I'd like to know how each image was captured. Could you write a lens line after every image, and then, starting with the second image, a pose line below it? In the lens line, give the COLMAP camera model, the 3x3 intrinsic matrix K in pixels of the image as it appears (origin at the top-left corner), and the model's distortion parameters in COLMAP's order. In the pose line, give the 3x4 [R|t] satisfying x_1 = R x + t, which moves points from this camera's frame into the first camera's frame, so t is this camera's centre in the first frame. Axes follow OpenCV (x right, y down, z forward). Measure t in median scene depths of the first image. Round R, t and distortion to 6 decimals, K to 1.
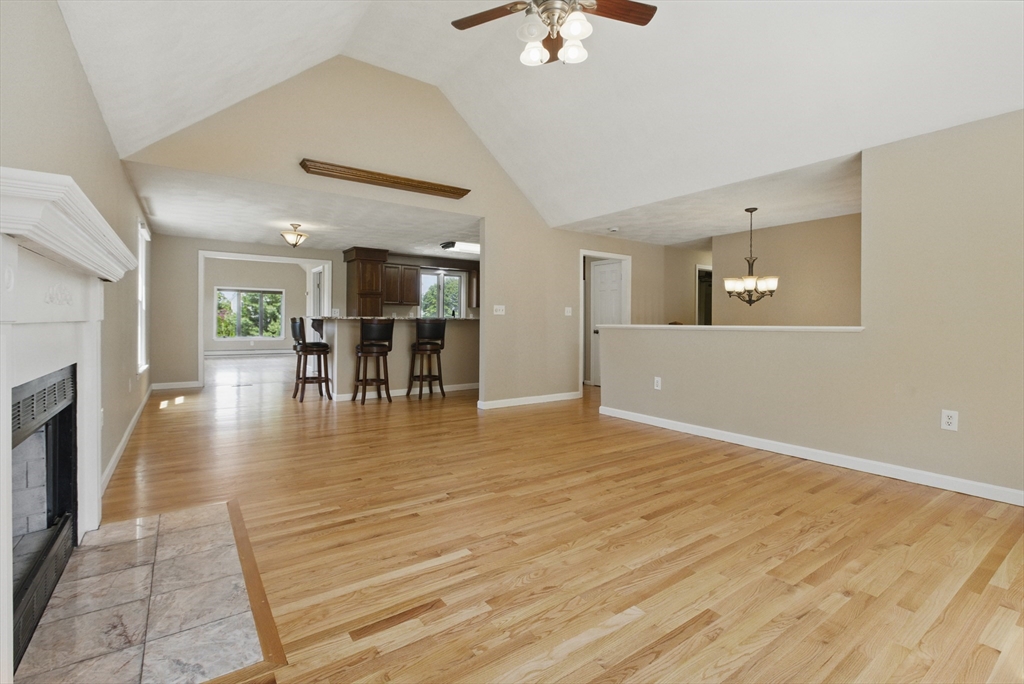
lens RADIAL K [[464.6, 0, 511.1], [0, 464.6, 331.2], [0, 0, 1]] dist [-0.008549, 0.000282]
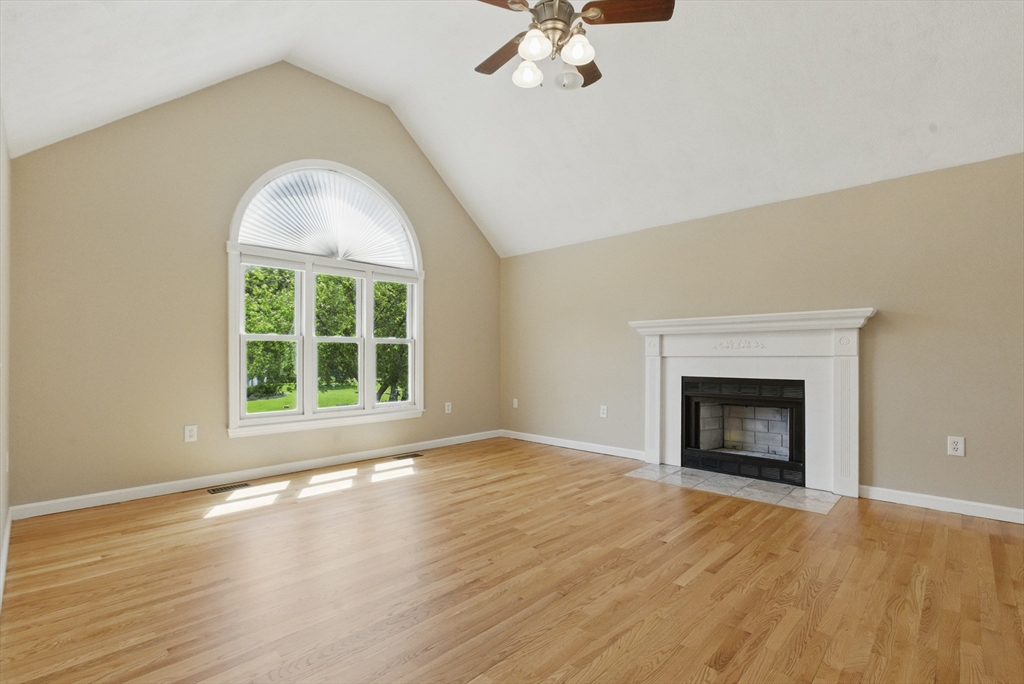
lens RADIAL K [[464.6, 0, 510.0], [0, 464.6, 346.3], [0, 0, 1]] dist [-0.008549, 0.000282]
pose [[-0.982050, -0.006809, -0.188499, 0.405161], [-0.008192, 0.999945, 0.006562, -0.049396], [0.188444, 0.007988, -0.982051, 2.186909]]
